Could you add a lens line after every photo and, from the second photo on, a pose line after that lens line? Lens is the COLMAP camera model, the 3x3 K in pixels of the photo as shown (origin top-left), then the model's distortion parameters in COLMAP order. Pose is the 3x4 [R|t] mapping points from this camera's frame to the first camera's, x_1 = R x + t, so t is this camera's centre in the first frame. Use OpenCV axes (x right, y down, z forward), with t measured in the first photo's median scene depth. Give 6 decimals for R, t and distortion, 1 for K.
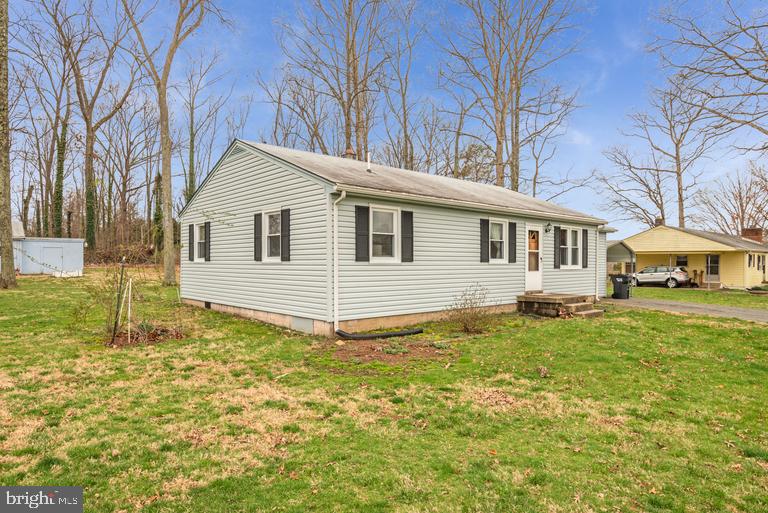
lens RADIAL K [[475.0, 0, 383.0], [0, 475.0, 259.7], [0, 0, 1]] dist [-0.001082, -0.001103]
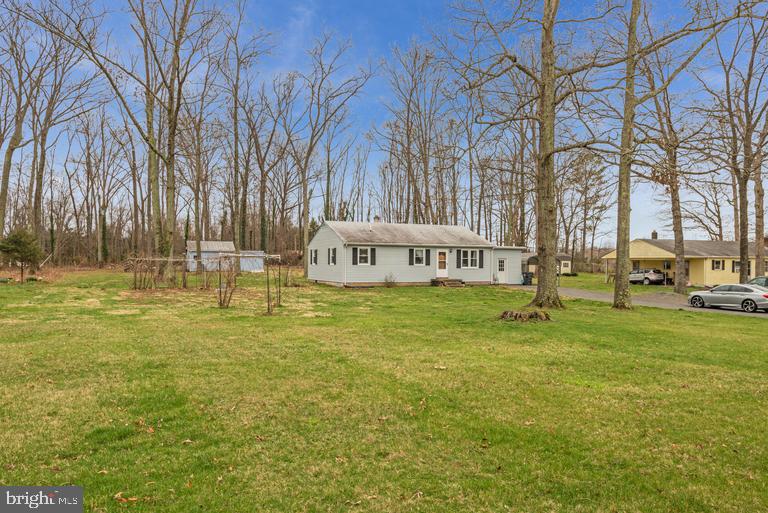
lens RADIAL K [[551.2, 0, 383.9], [0, 551.2, 256.6], [0, 0, 1]] dist [0.000369, -0.000149]
pose [[0.951866, -0.000888, -0.306513, 0.897031], [-0.002324, 0.999946, -0.010115, -0.009972], [0.306506, 0.010341, 0.951813, -1.738254]]
